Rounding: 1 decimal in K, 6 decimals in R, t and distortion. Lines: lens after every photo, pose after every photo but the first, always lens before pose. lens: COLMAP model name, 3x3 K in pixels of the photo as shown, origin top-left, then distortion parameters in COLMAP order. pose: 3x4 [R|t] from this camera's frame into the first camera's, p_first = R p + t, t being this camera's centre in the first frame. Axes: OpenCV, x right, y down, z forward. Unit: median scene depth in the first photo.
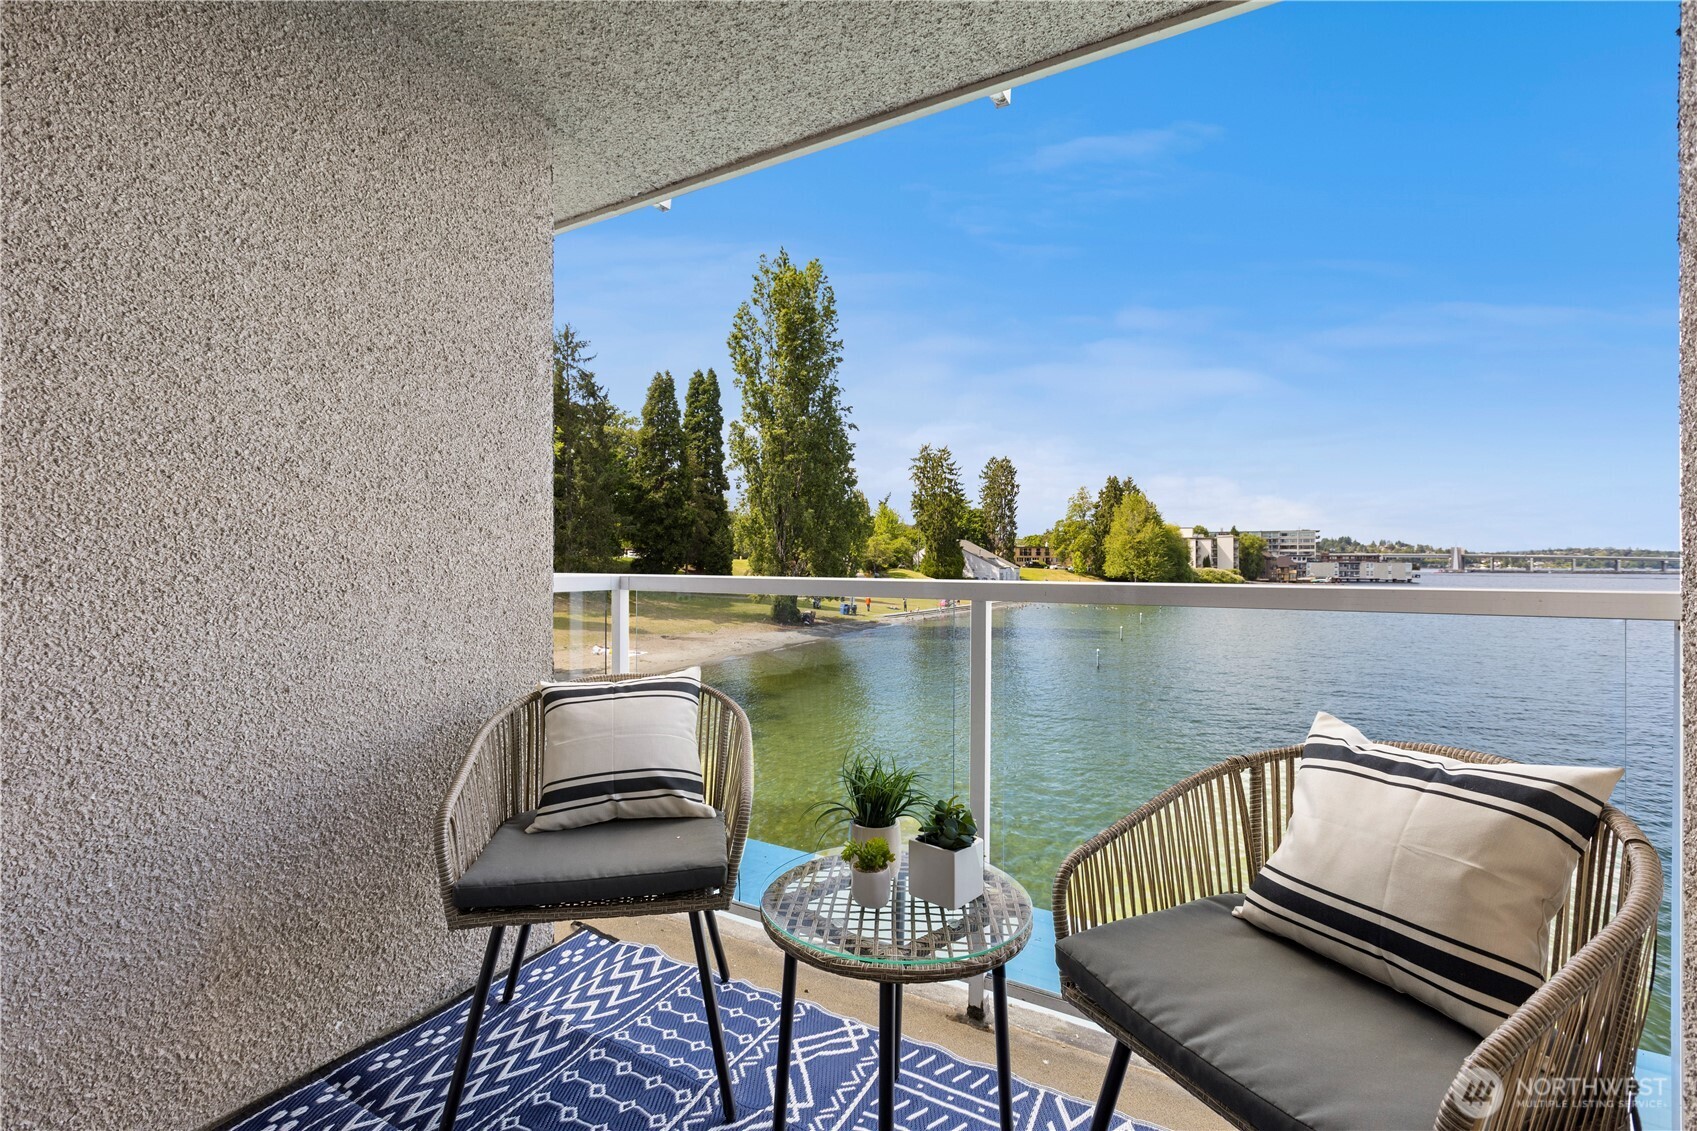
lens RADIAL K [[762.7, 0, 843.5], [0, 762.7, 558.3], [0, 0, 1]] dist [-0.001600, 0.000202]
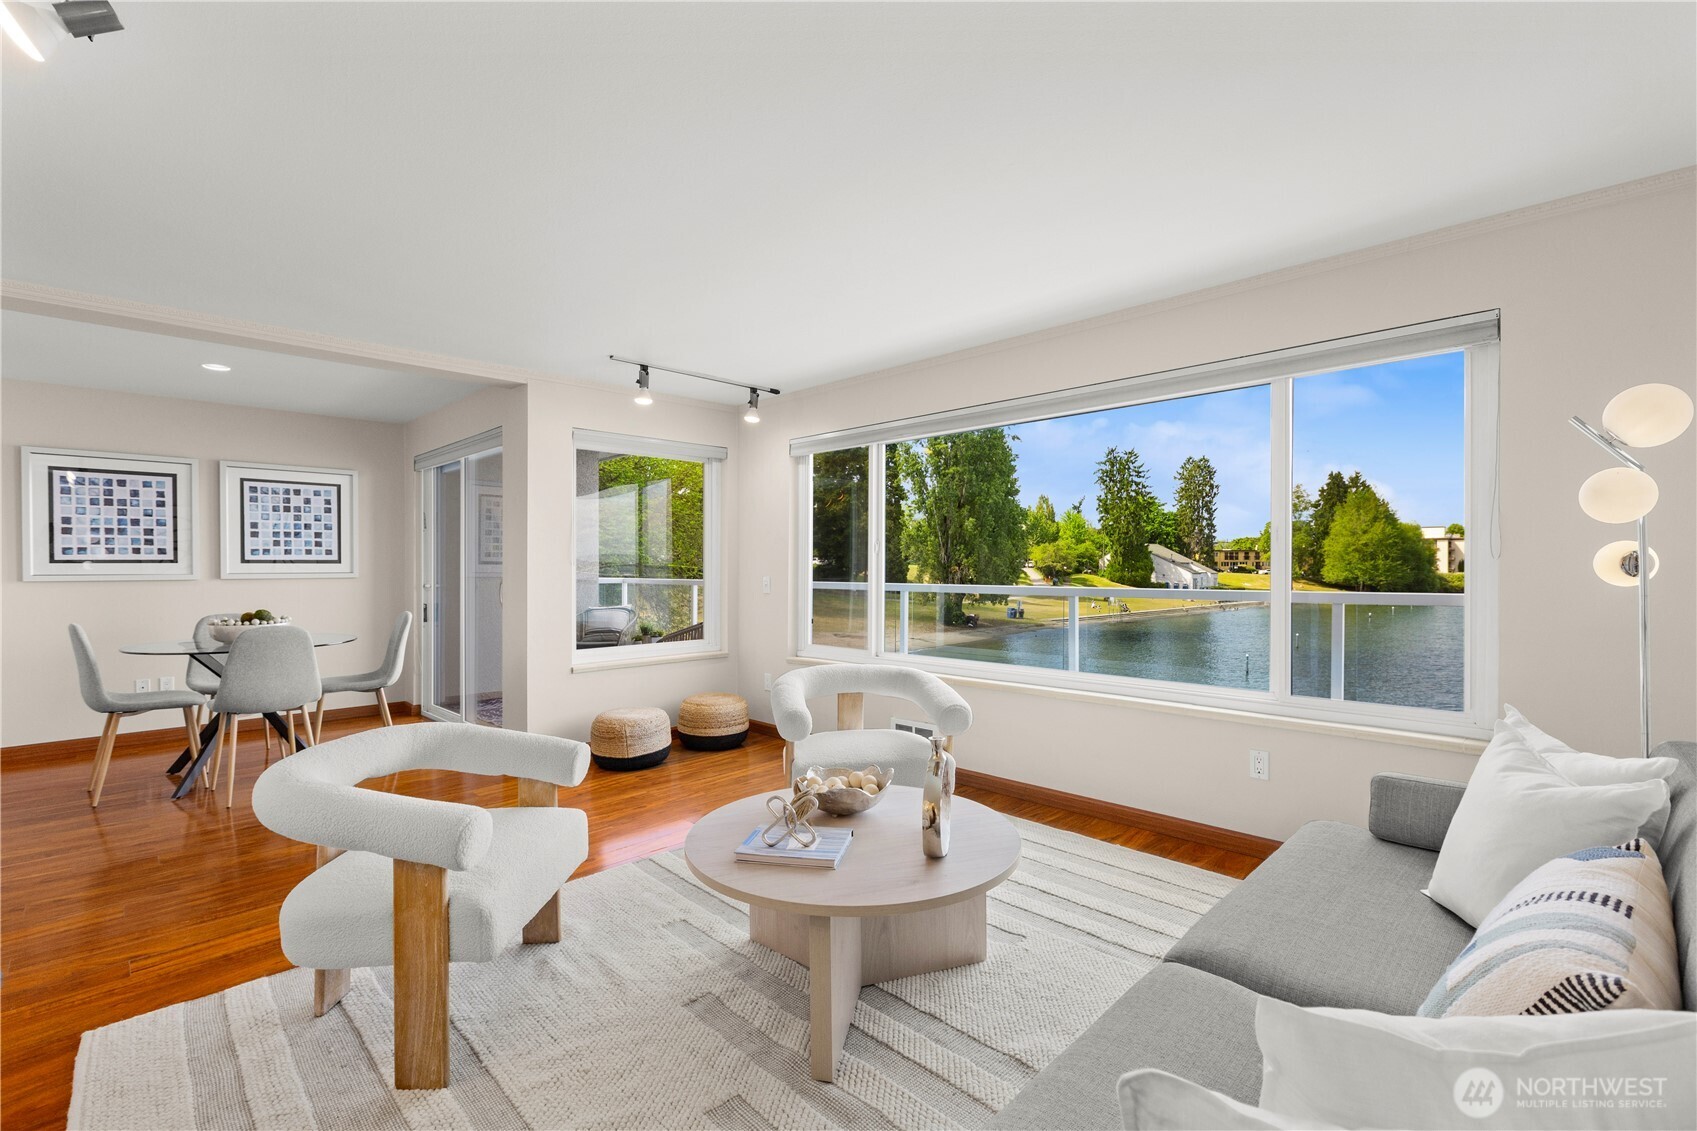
lens RADIAL K [[762.7, 0, 850.9], [0, 762.7, 573.2], [0, 0, 1]] dist [-0.001600, 0.000202]
pose [[0.965107, -0.000983, -0.261855, 0.111191], [0.004316, 0.999917, 0.012155, -0.001325], [0.261821, -0.012861, 0.965031, -0.105914]]
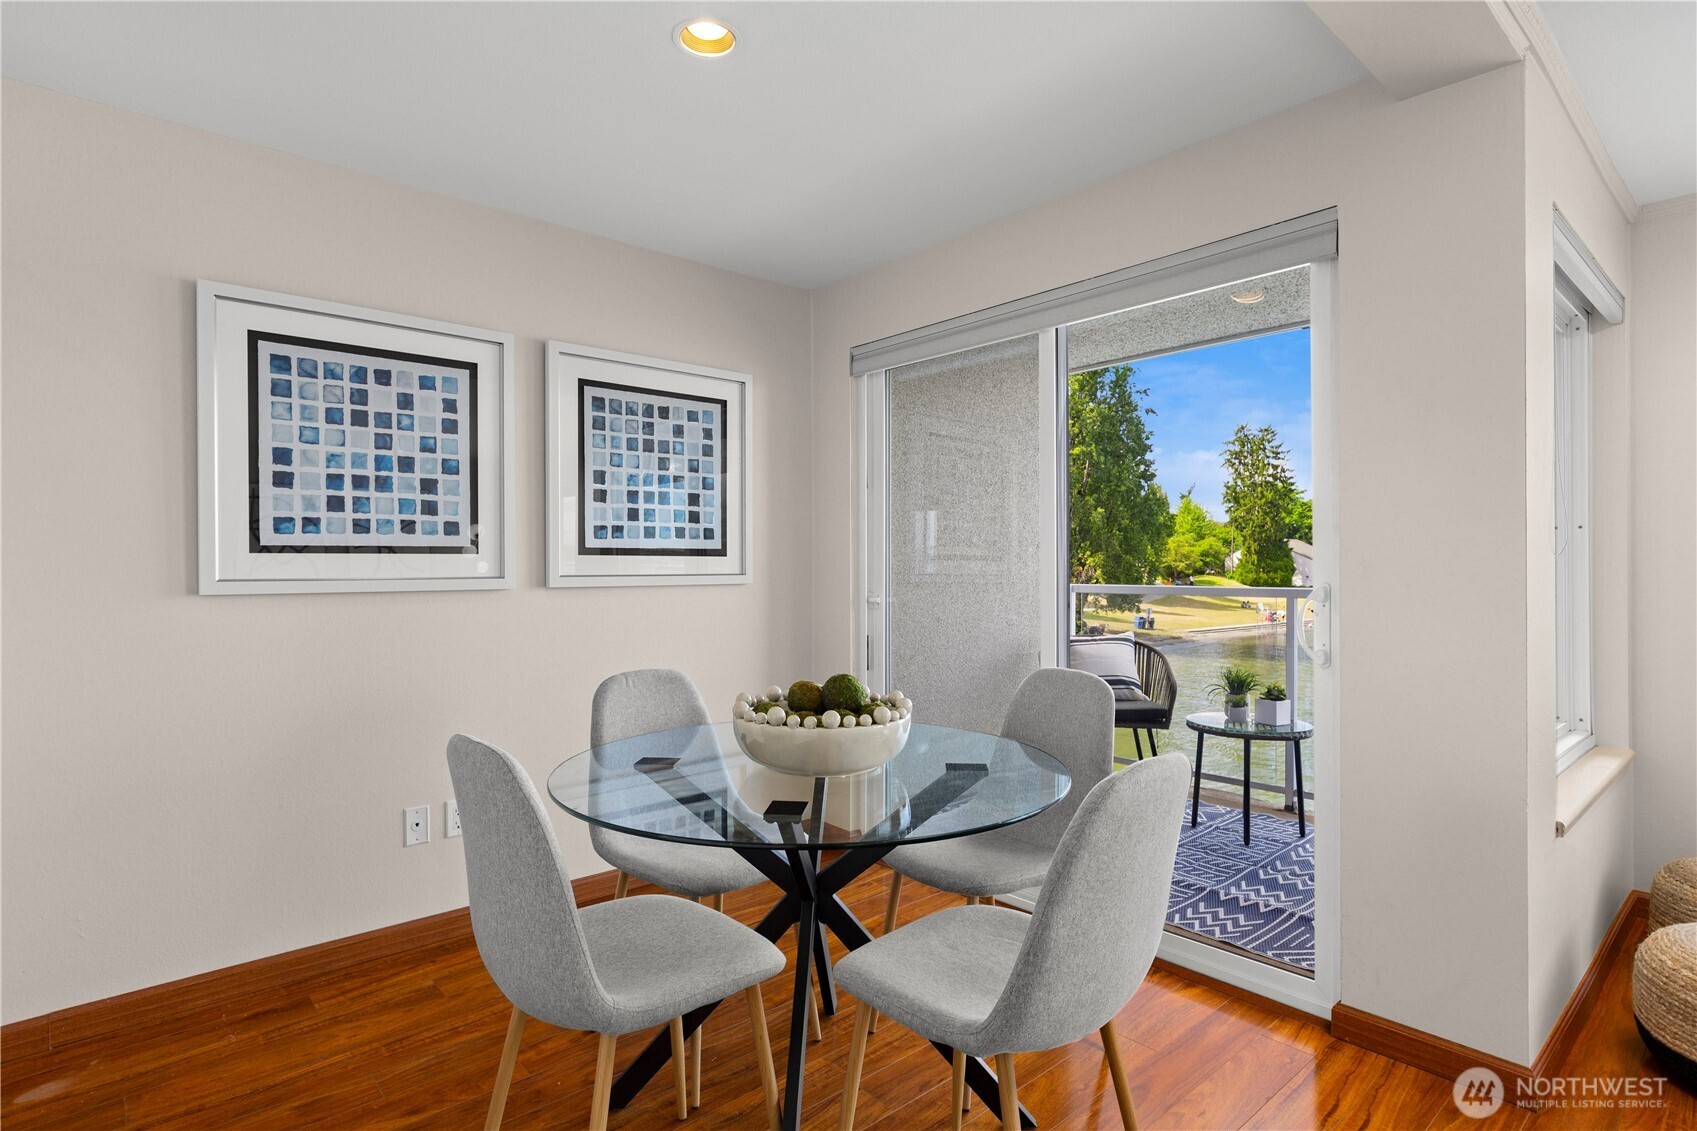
lens RADIAL K [[850.9, 0, 841.9], [0, 850.9, 581.6], [0, 0, 1]] dist [-0.004685, 0.000373]
pose [[0.945312, -0.000013, -0.326169, -0.003147], [0.006745, 0.999787, 0.019506, -0.000570], [0.326099, -0.020640, 0.945110, -0.022481]]
